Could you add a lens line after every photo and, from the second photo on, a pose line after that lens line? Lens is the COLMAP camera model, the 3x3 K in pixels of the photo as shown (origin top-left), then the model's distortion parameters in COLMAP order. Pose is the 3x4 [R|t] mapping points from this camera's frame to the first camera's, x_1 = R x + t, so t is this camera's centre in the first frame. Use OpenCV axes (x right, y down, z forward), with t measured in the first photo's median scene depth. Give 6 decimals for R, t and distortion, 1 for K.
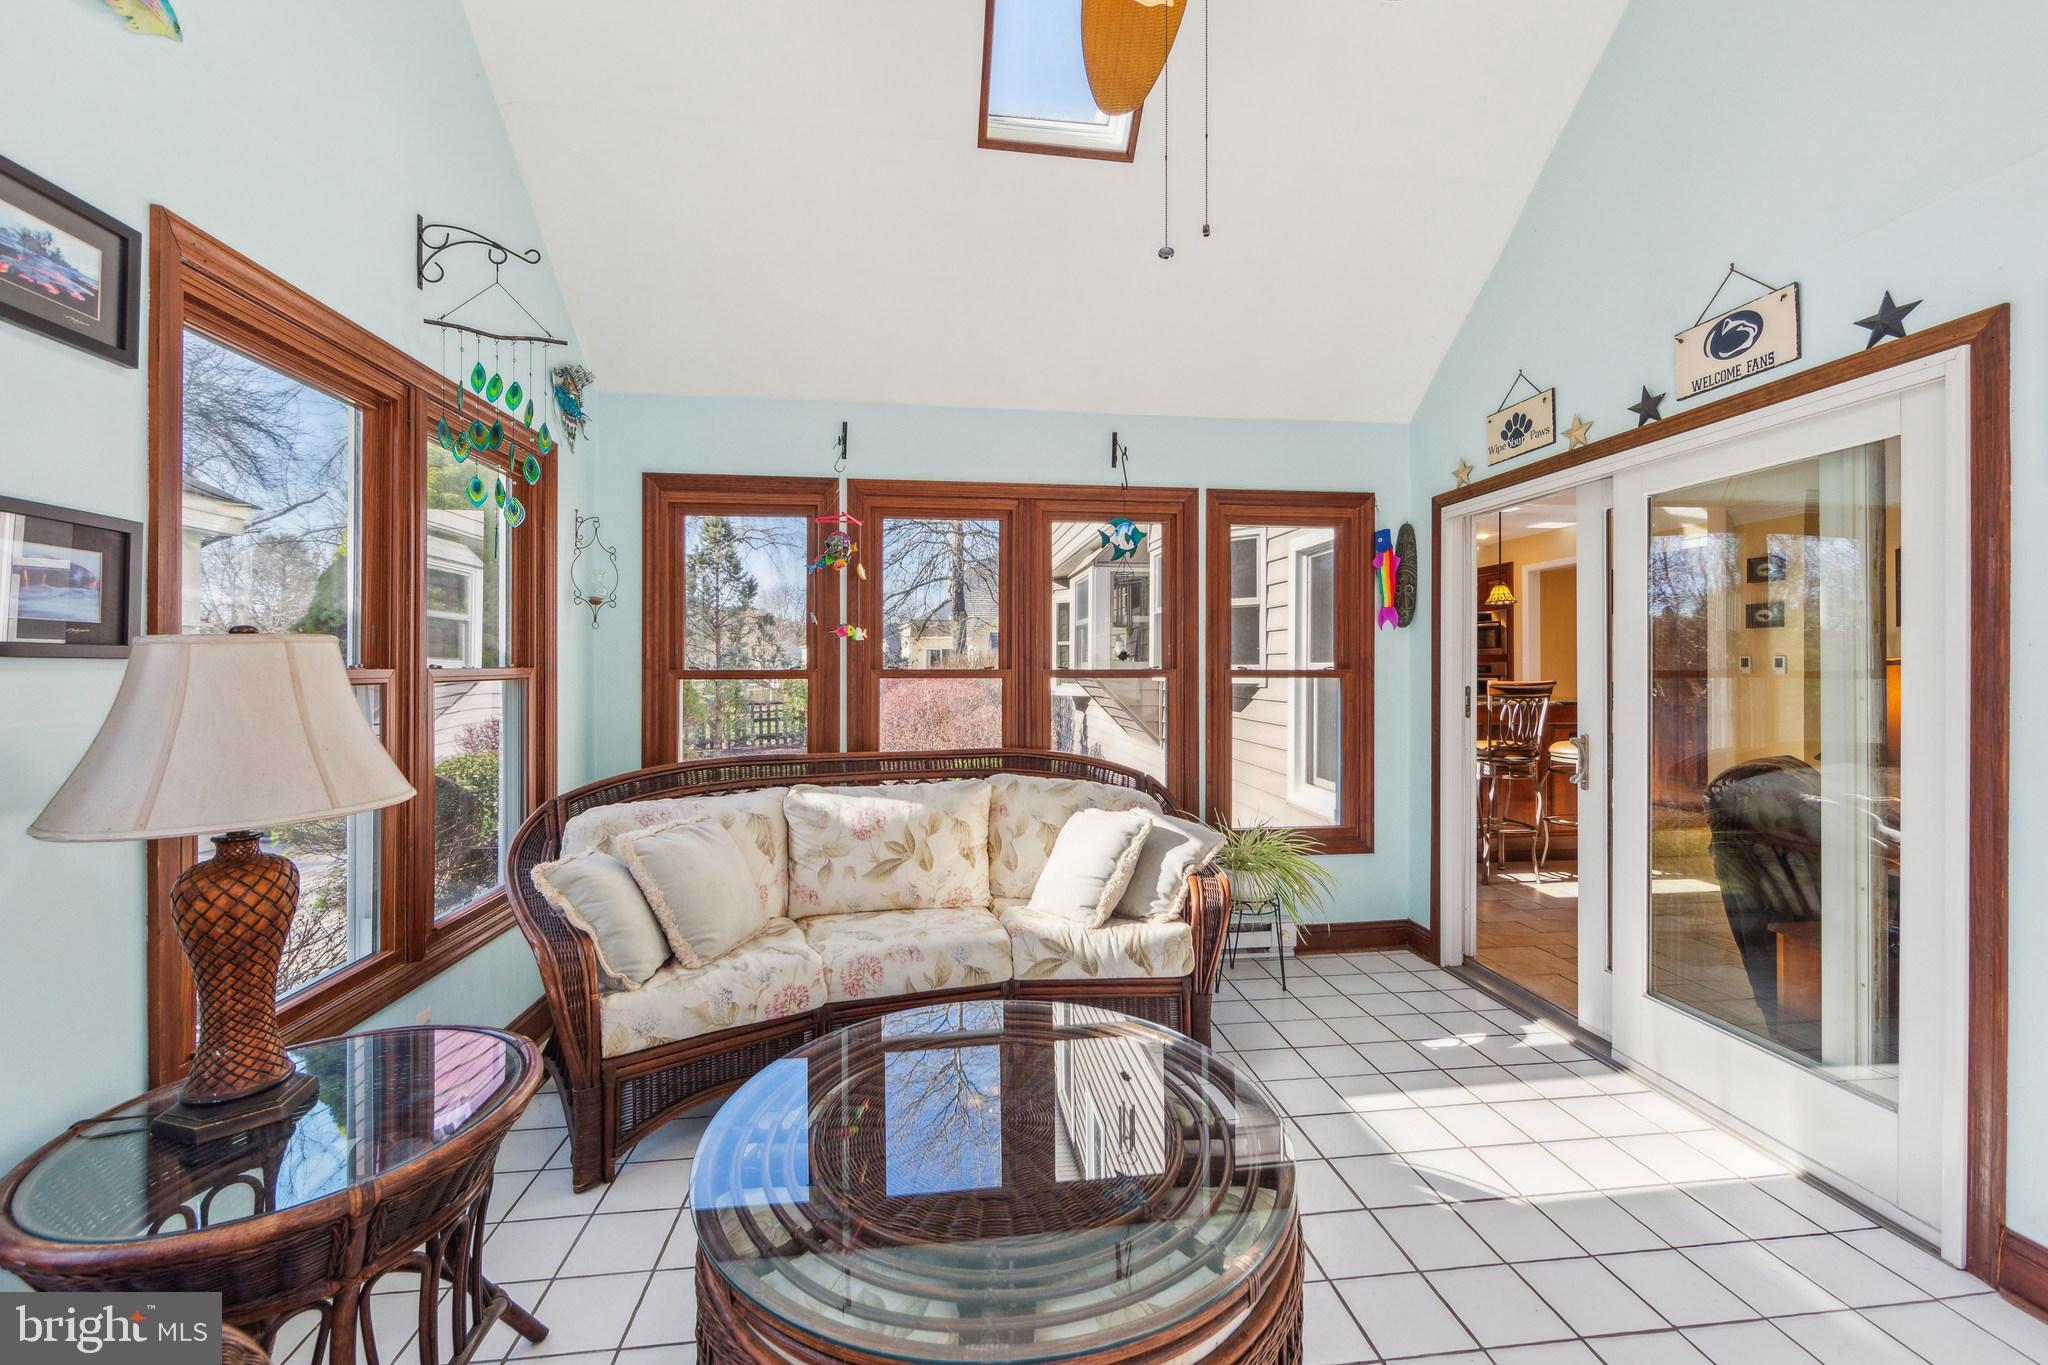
lens RADIAL K [[816.8, 0, 1031.1], [0, 816.8, 671.8], [0, 0, 1]] dist [-0.001138, -0.000255]
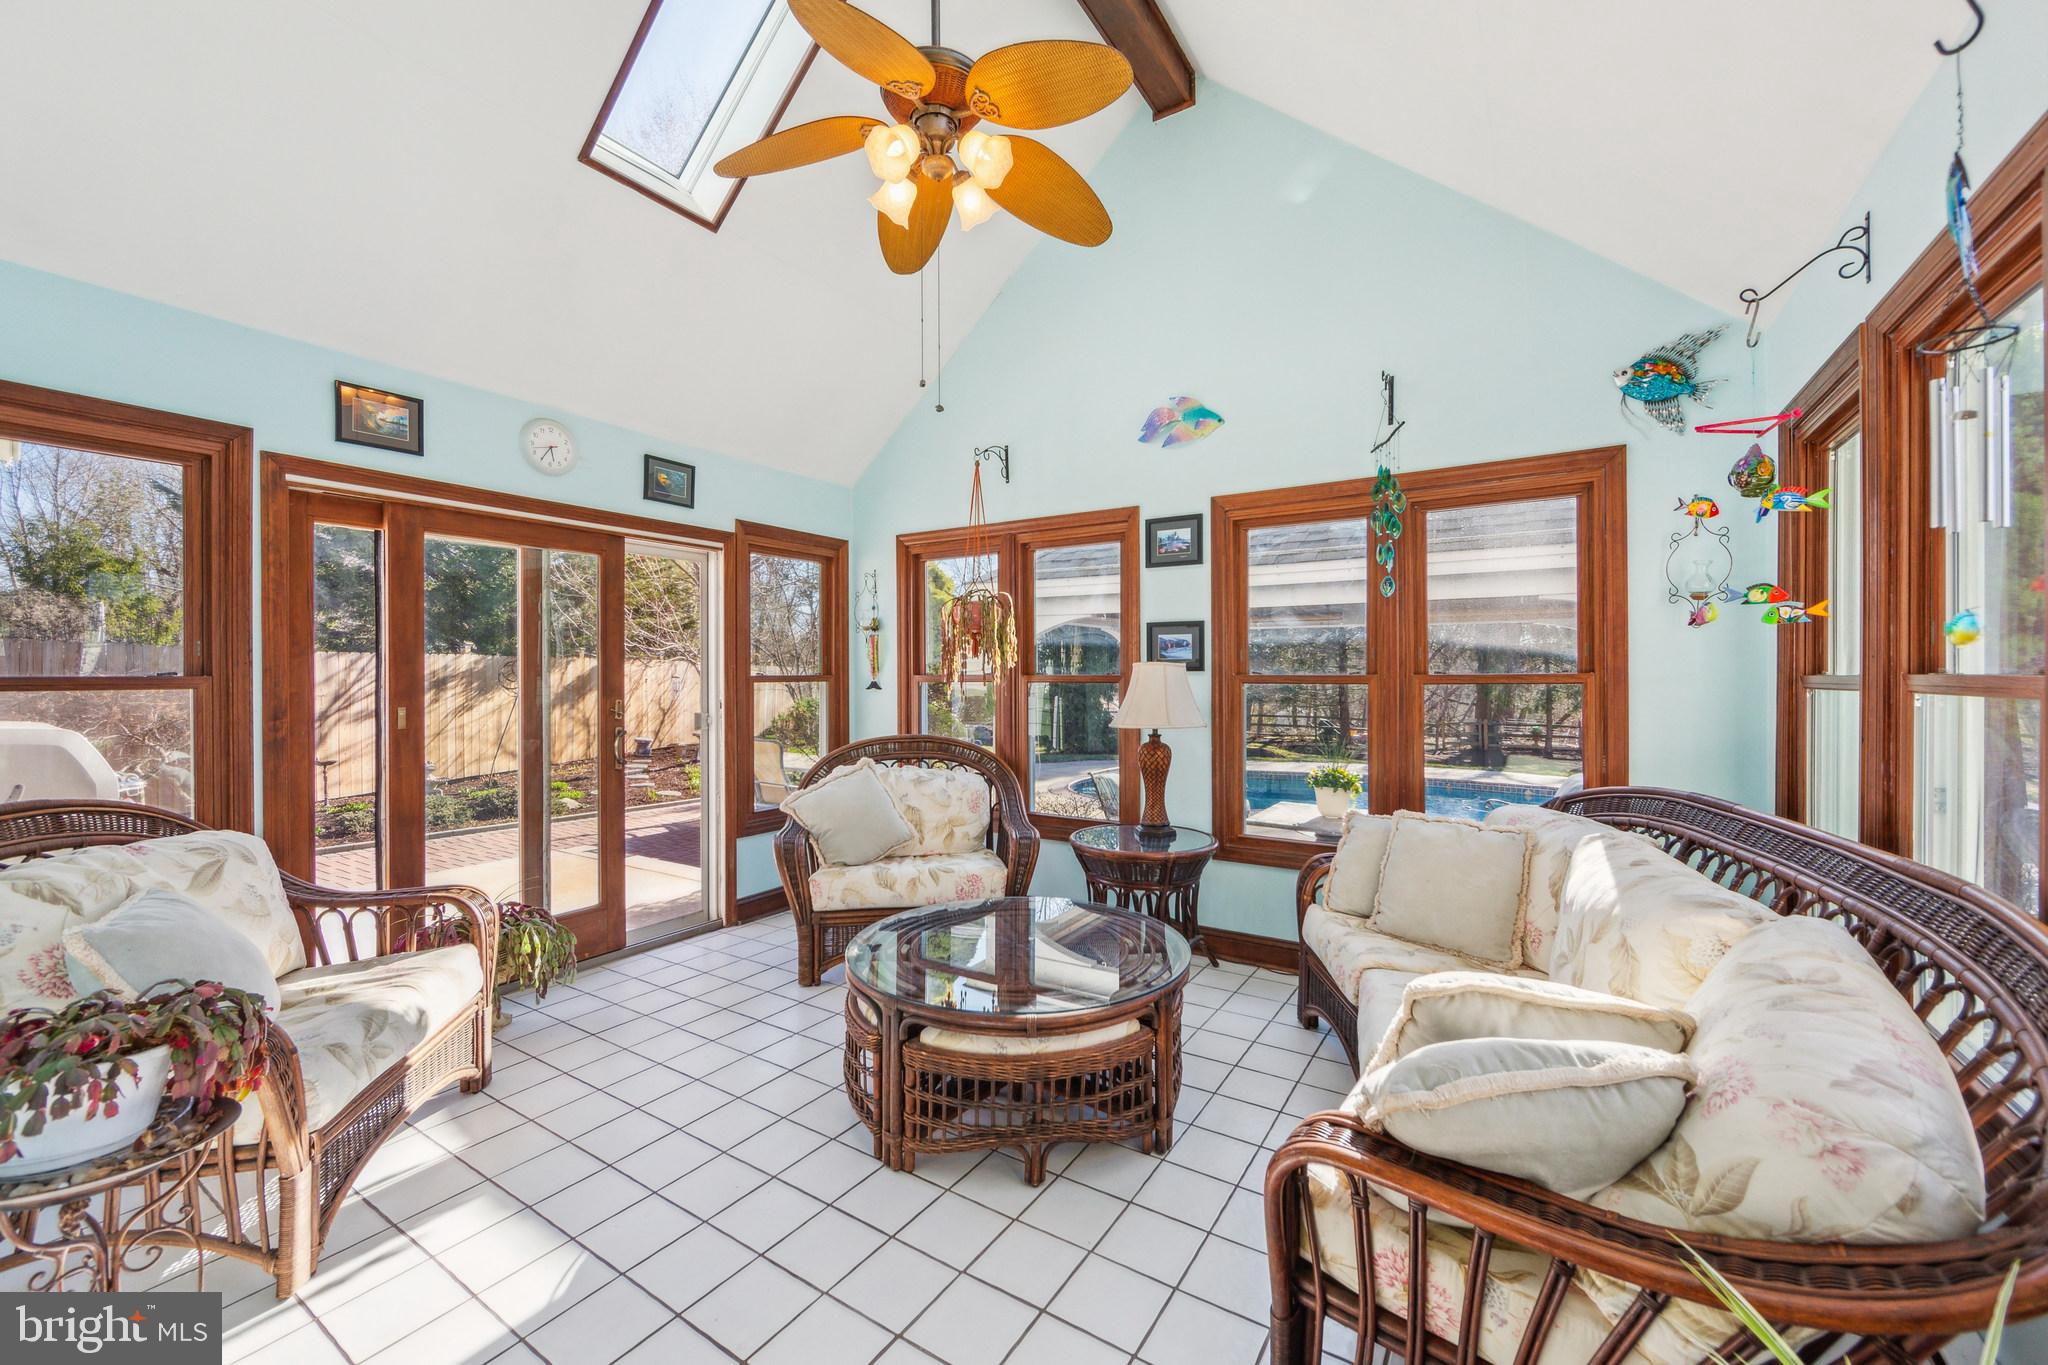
lens RADIAL K [[802.2, 0, 1026.4], [0, 802.2, 681.6], [0, 0, 1]] dist [-0.000820, -0.000249]
pose [[-0.649294, 0.002739, -0.760533, 1.398710], [-0.005010, 0.999956, 0.007878, 0.002445], [0.760521, 0.008926, -0.649252, 2.437874]]
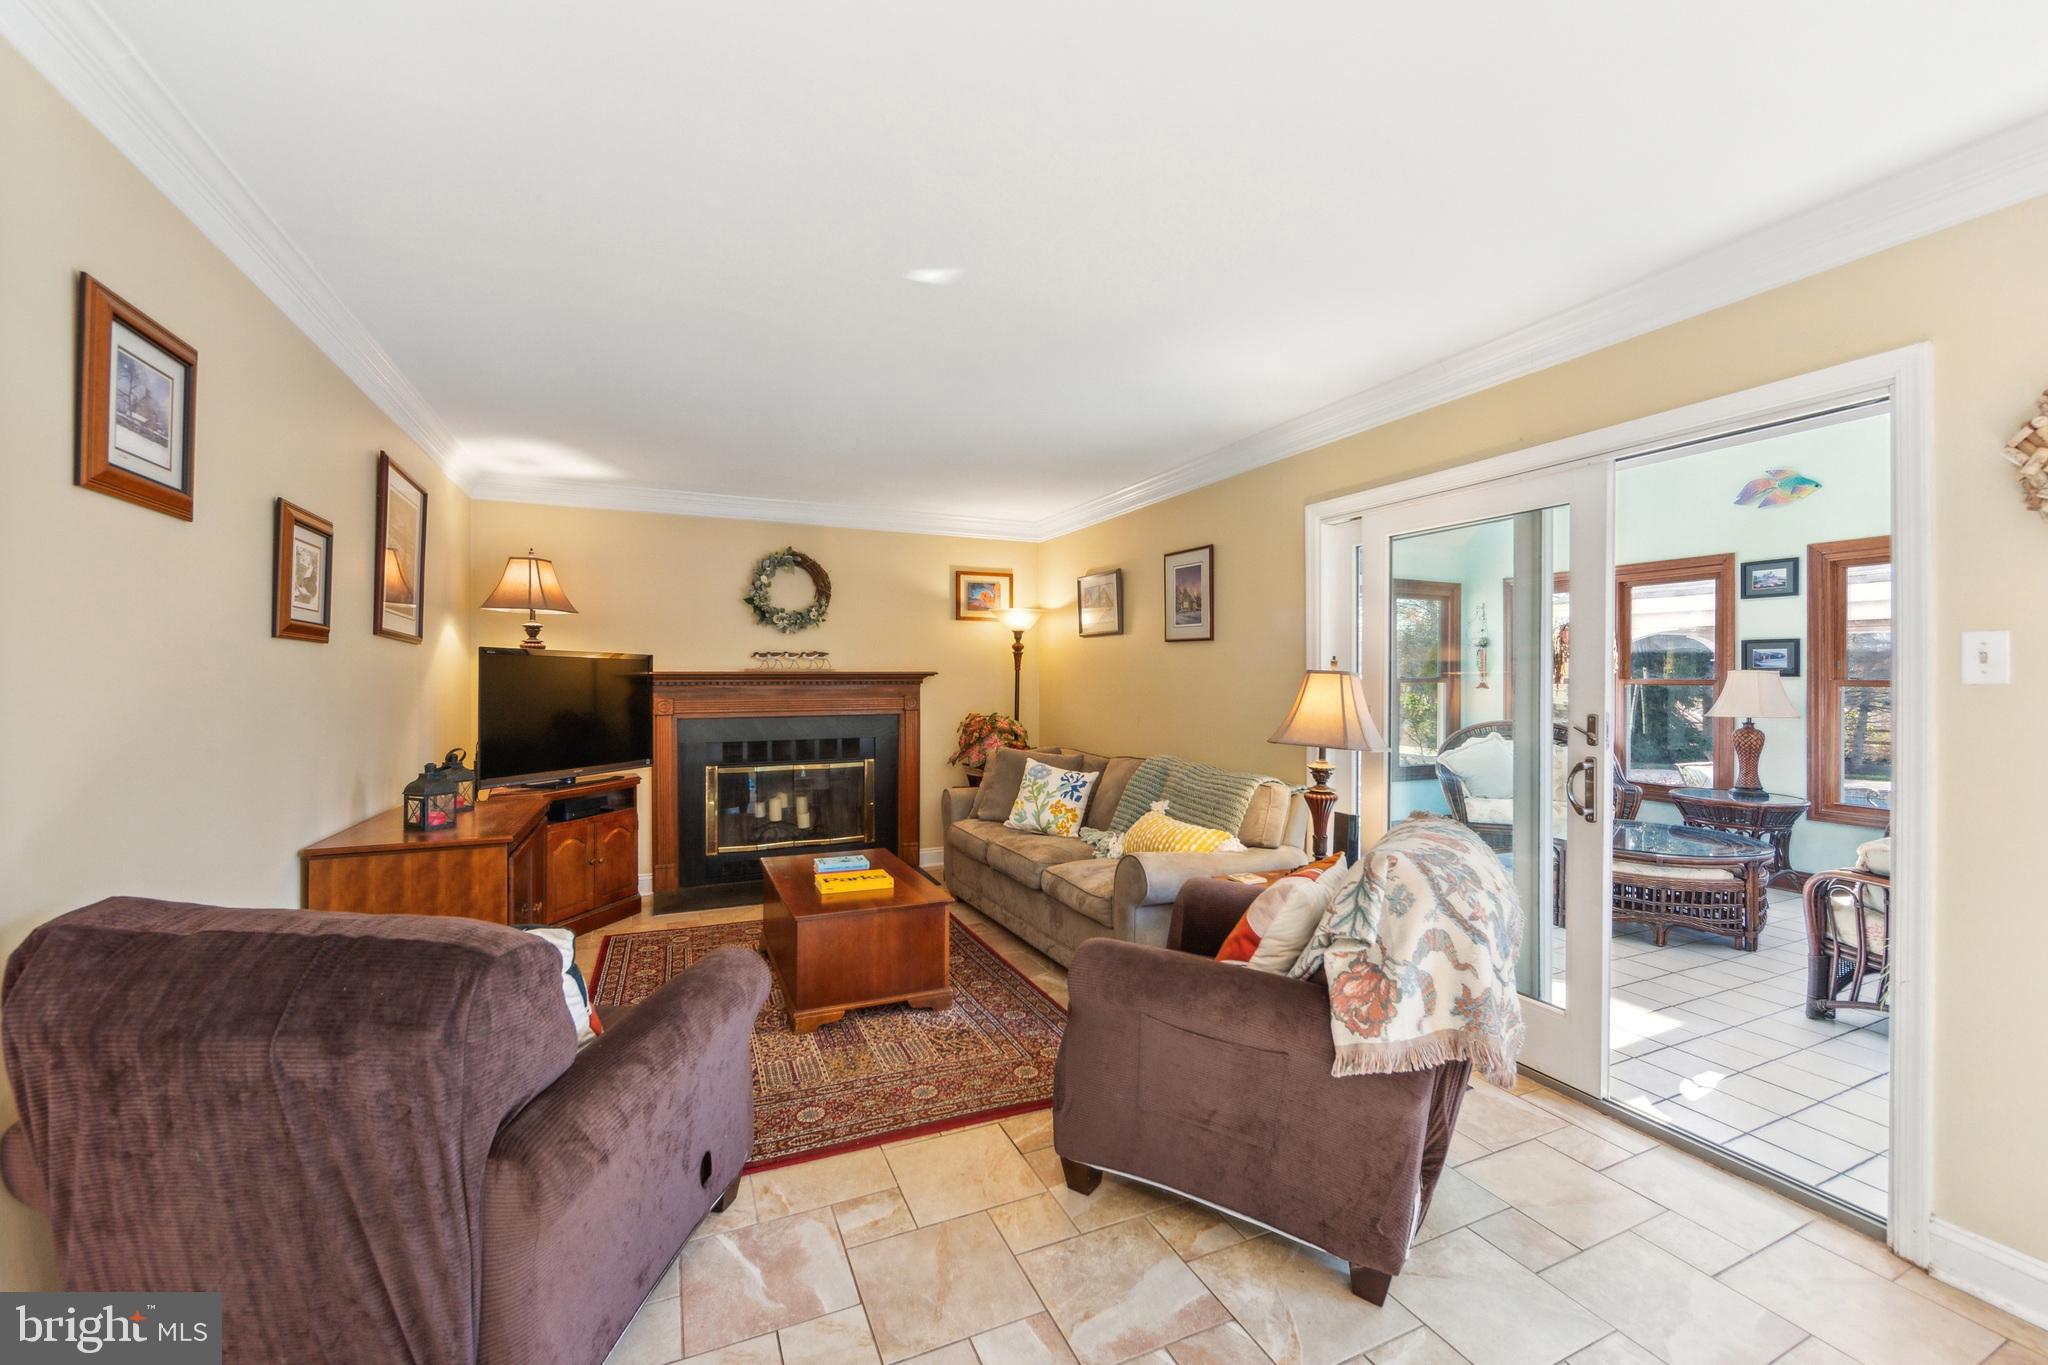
lens RADIAL K [[813.2, 0, 1038.3], [0, 813.2, 678.1], [0, 0, 1]] dist [0.014797, 0.000020]
pose [[-0.955047, -0.005472, -0.296404, 3.356814], [-0.007943, 0.999943, 0.007134, -0.008150], [0.296348, 0.009168, -0.955036, 3.686578]]
